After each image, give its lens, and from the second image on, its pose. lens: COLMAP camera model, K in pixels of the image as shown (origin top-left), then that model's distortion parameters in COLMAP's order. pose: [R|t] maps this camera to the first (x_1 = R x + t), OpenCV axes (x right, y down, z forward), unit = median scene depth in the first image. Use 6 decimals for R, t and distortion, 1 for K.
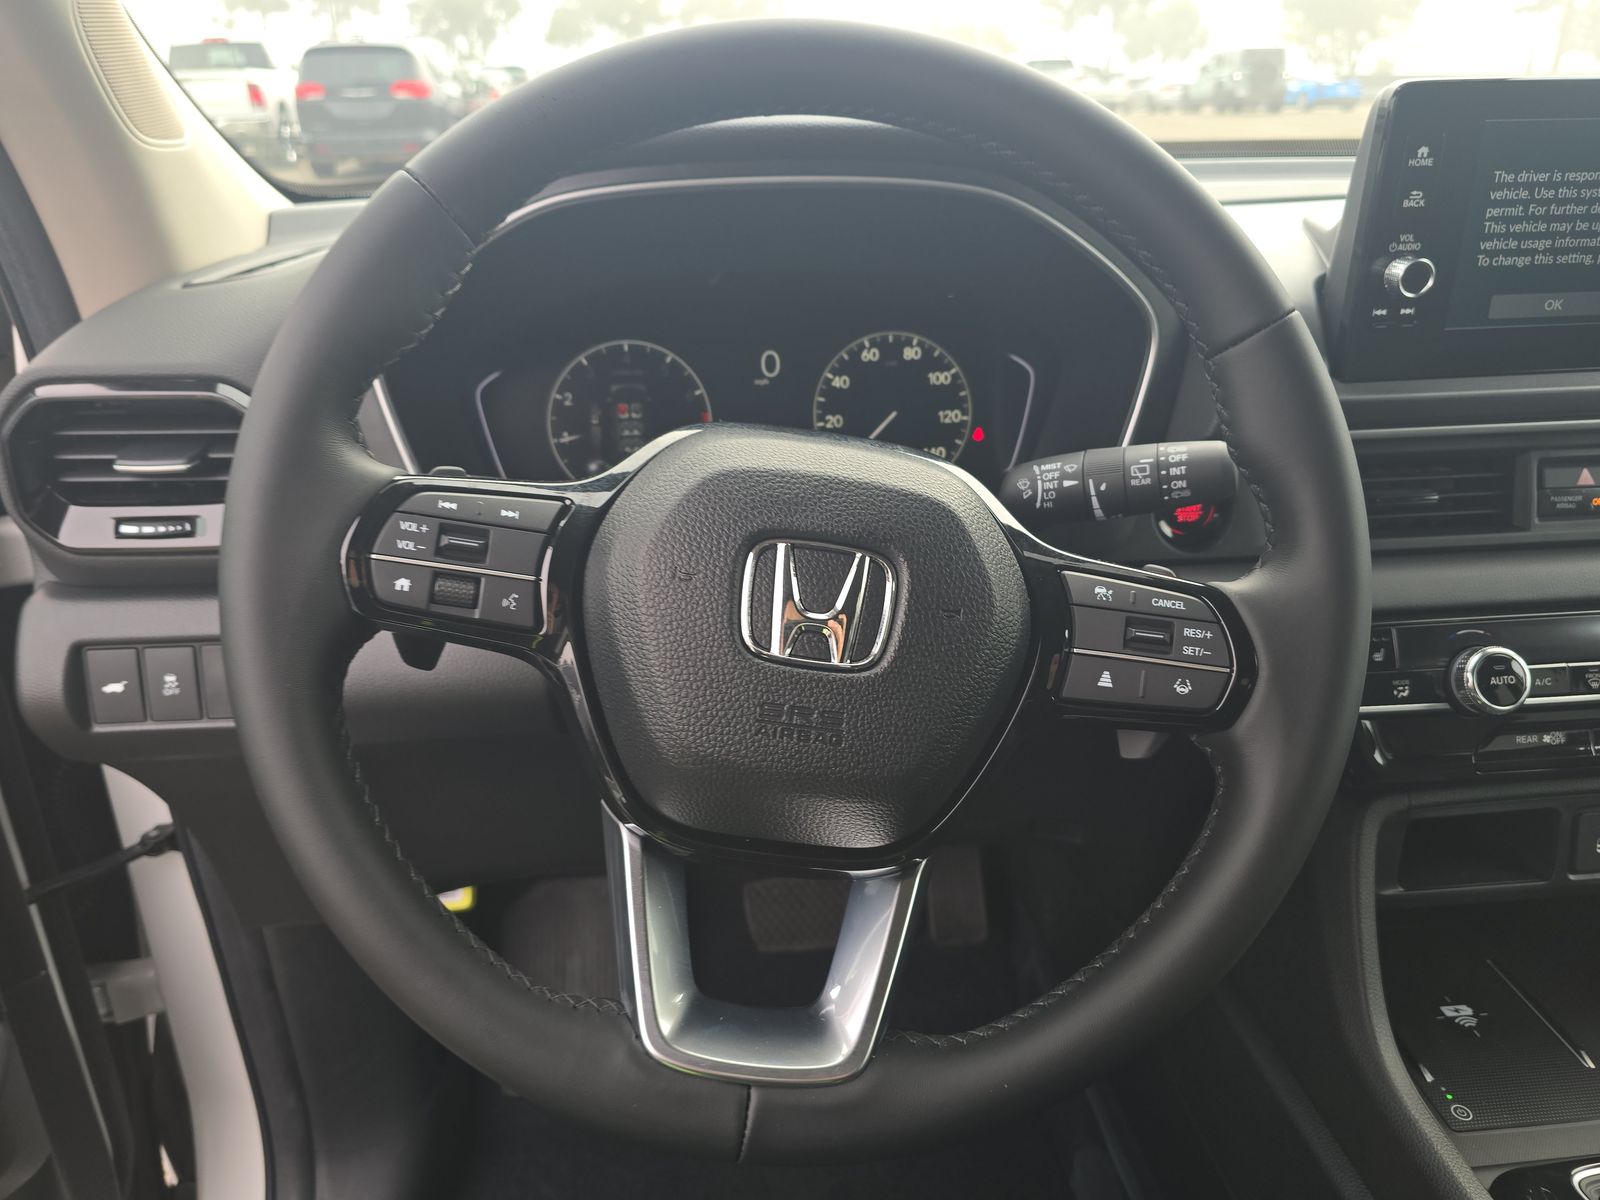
lens RADIAL K [[1099.5, 0, 800.0], [0, 1099.5, 600.0], [0, 0, 1]] dist [0.040926, -0.049358]
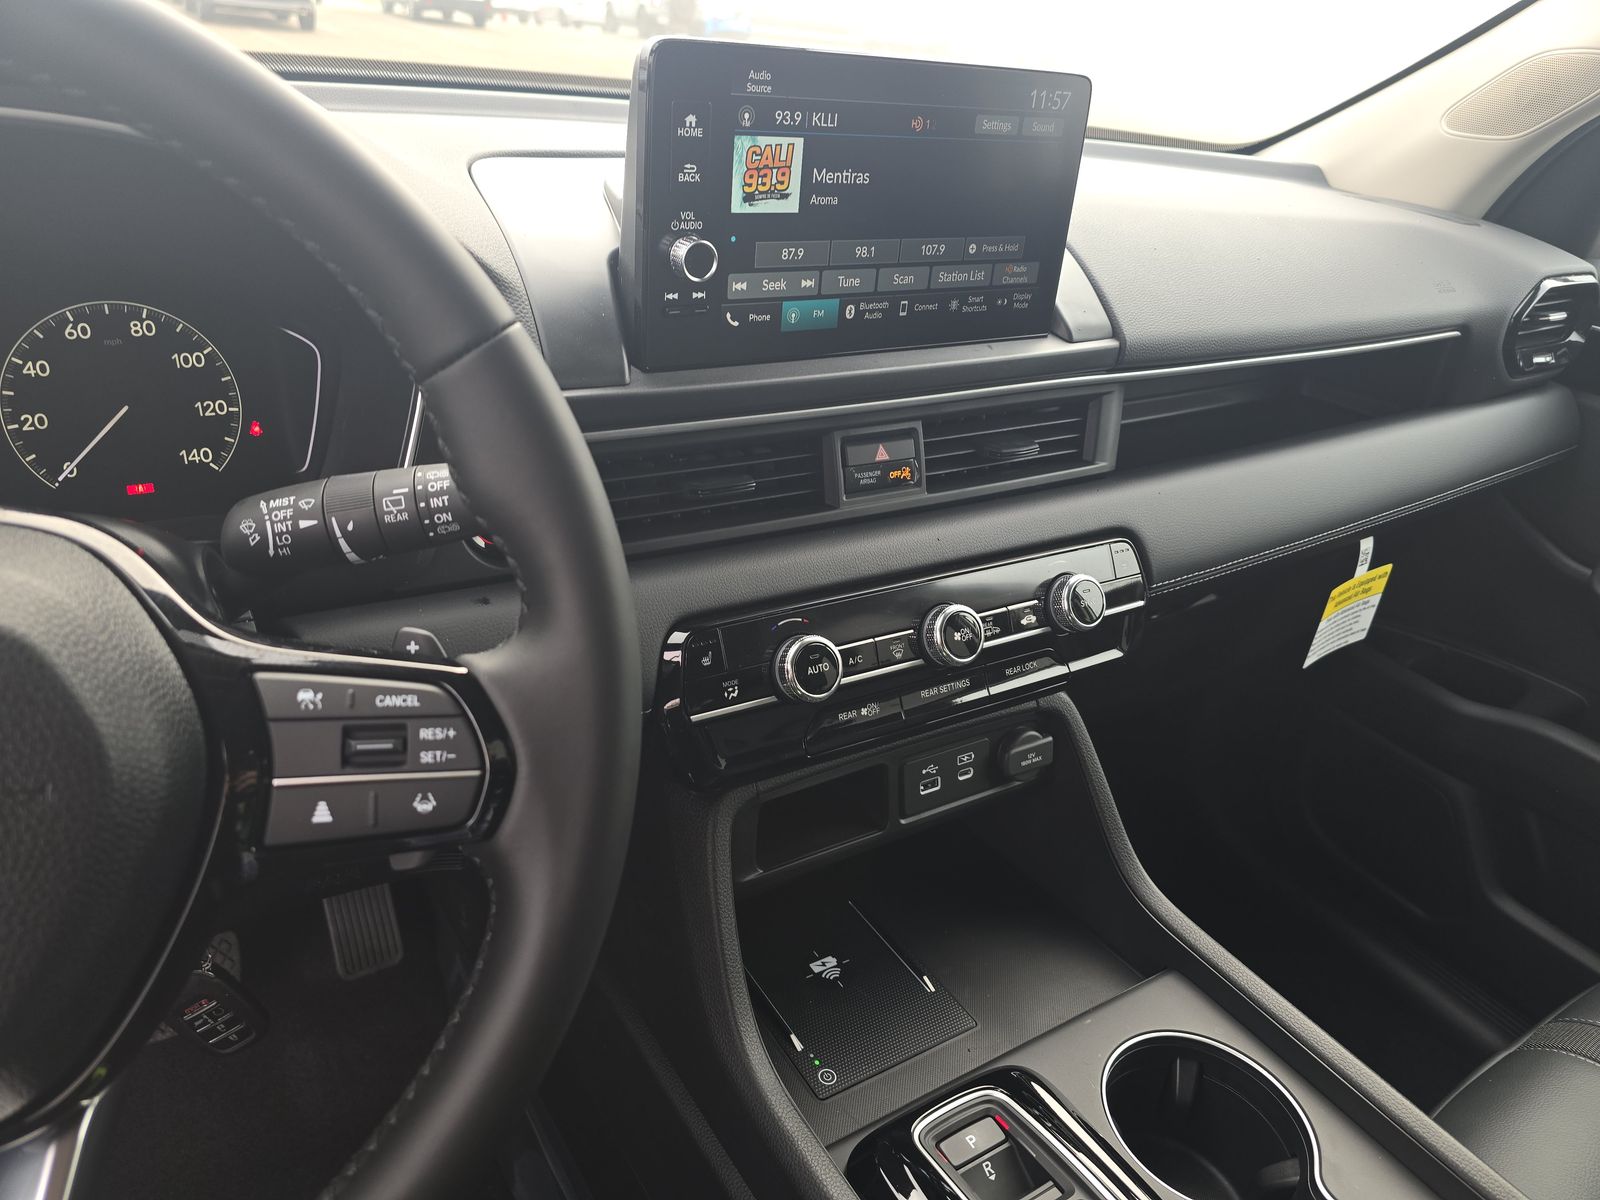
lens RADIAL K [[1061.1, 0, 790.4], [0, 1061.1, 592.1], [0, 0, 1]] dist [0.062659, -0.054460]
pose [[0.892625, -0.122181, 0.433926, 0.210796], [0.089079, 0.991397, 0.095905, -0.098401], [-0.441910, -0.046953, 0.895830, 0.154976]]
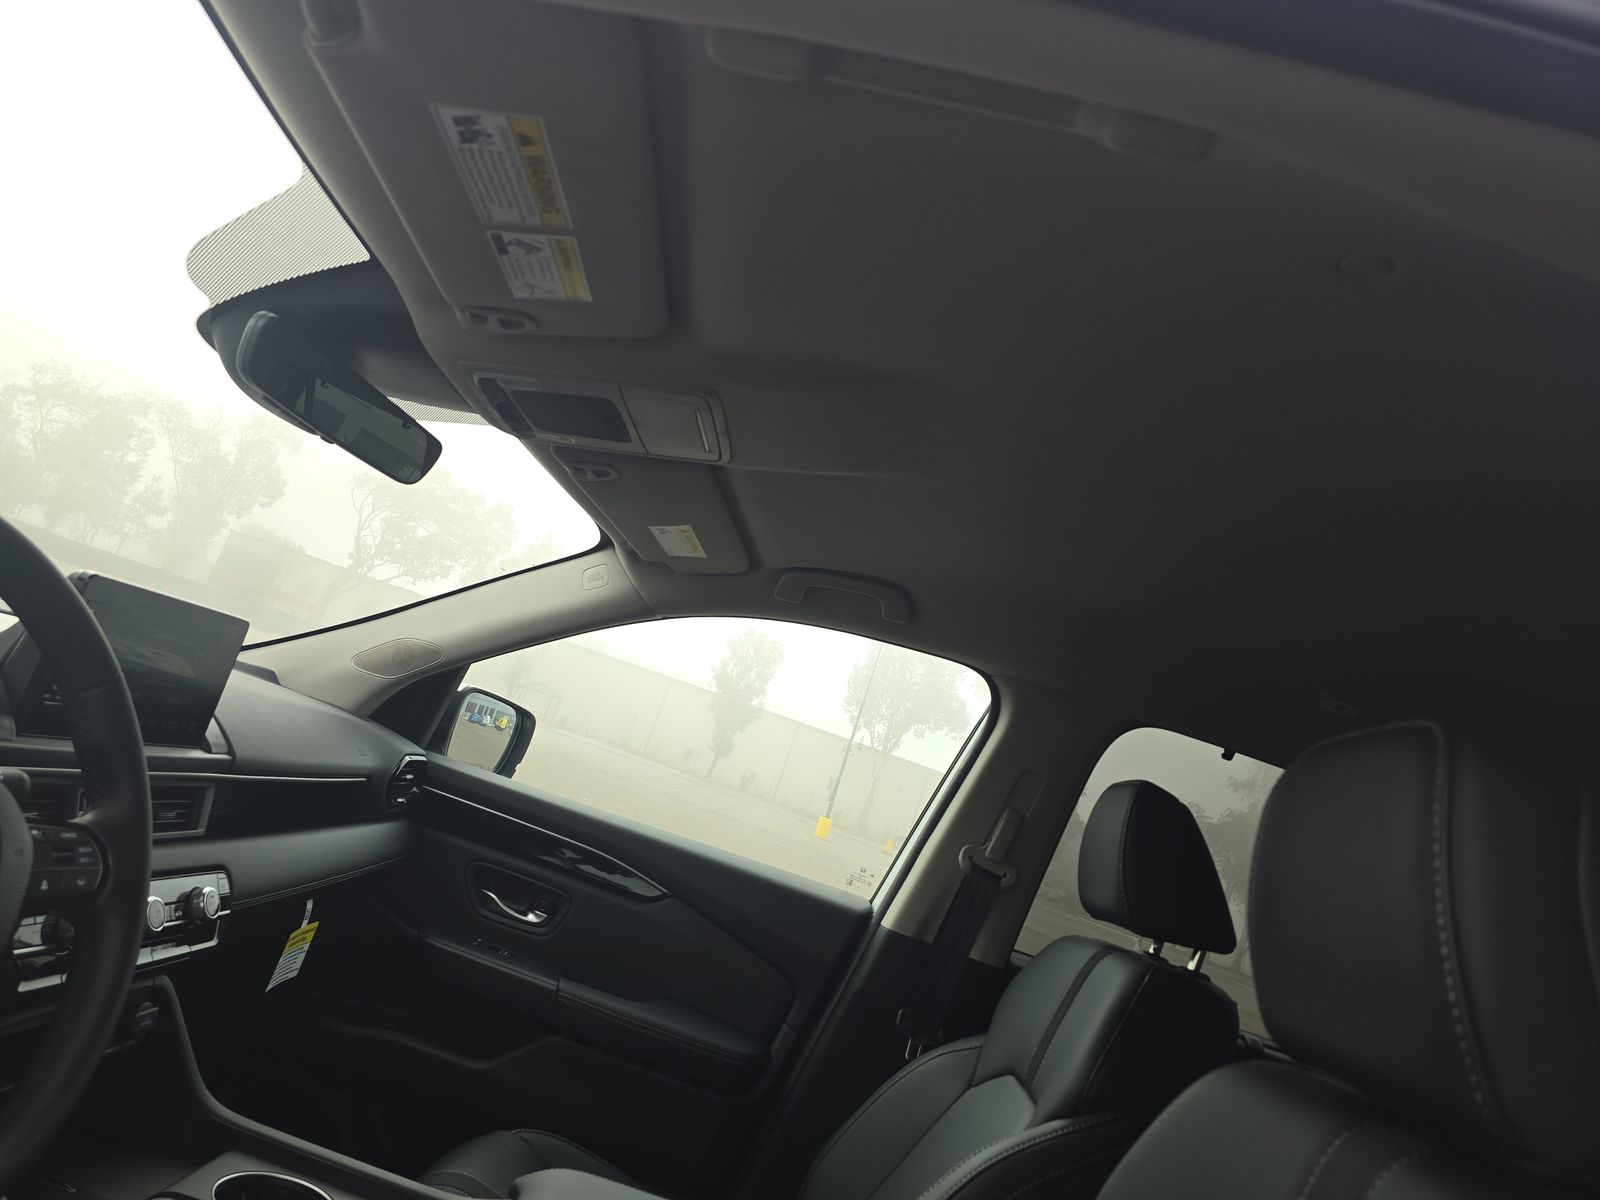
lens RADIAL K [[1061.1, 0, 790.4], [0, 1061.1, 592.1], [0, 0, 1]] dist [0.062659, -0.054460]
pose [[0.096188, 0.230222, 0.968373, -1.022048], [0.083355, 0.967603, -0.238319, 0.067372], [-0.991867, 0.103642, 0.073882, -0.239068]]
